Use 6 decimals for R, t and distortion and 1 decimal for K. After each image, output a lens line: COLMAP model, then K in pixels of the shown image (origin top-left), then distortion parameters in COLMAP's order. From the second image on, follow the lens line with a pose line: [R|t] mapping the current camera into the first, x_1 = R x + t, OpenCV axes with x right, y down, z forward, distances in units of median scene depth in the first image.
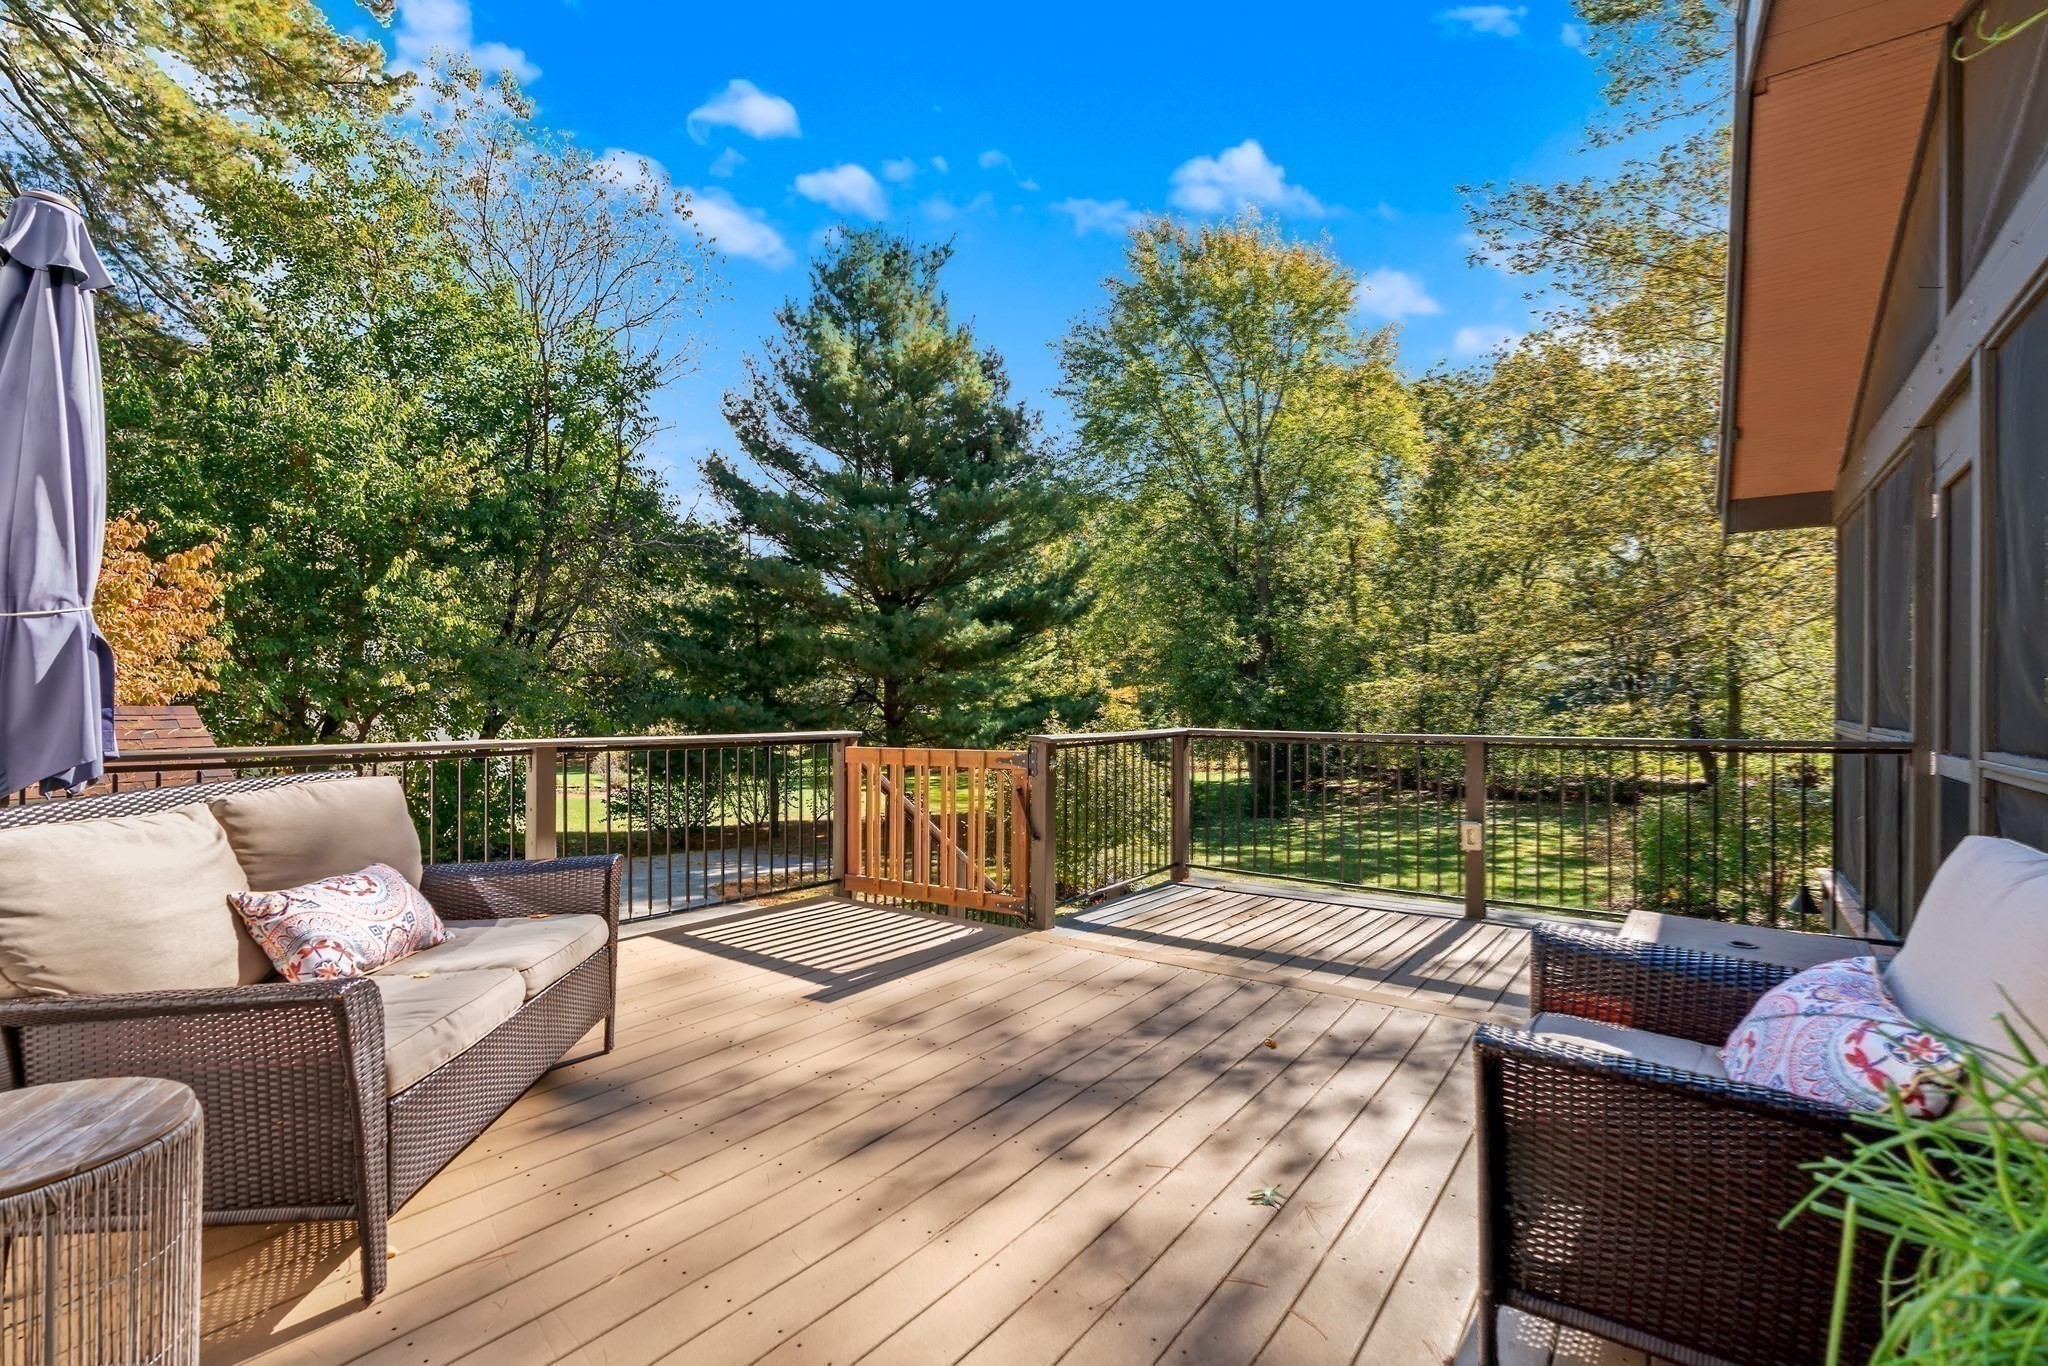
lens RADIAL K [[928.2, 0, 1024.4], [0, 928.2, 685.6], [0, 0, 1]] dist [-0.004625, 0.002592]
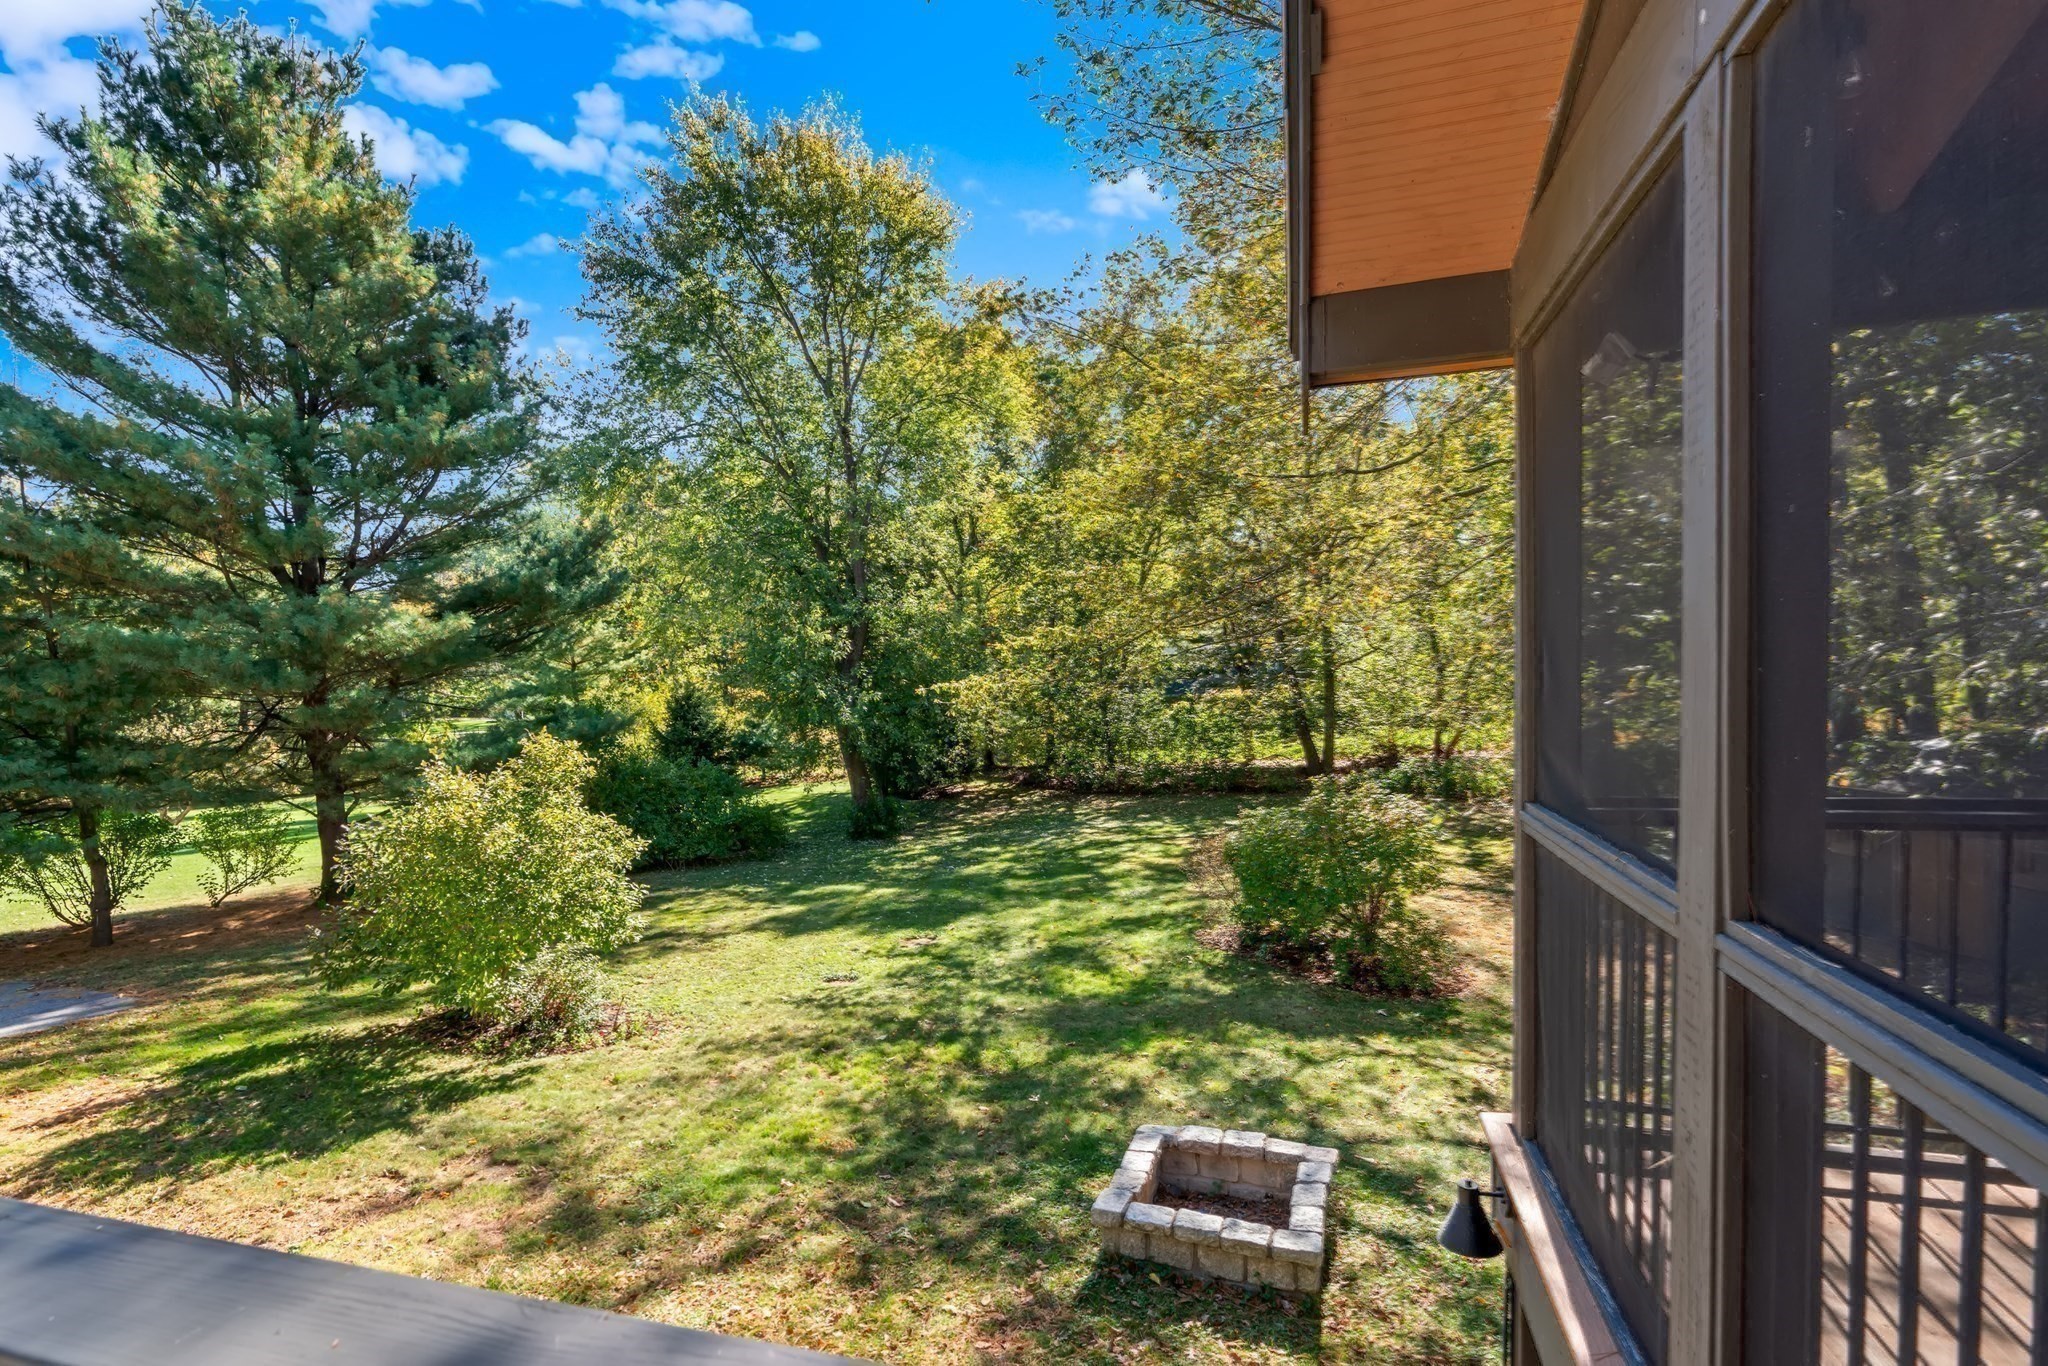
lens RADIAL K [[928.2, 0, 1000.8], [0, 928.2, 729.4], [0, 0, 1]] dist [-0.004625, 0.002592]
pose [[0.950847, -0.048184, 0.305890, 0.115036], [0.030566, 0.997600, 0.062131, -0.008204], [-0.308150, -0.049727, 0.950037, 0.148460]]
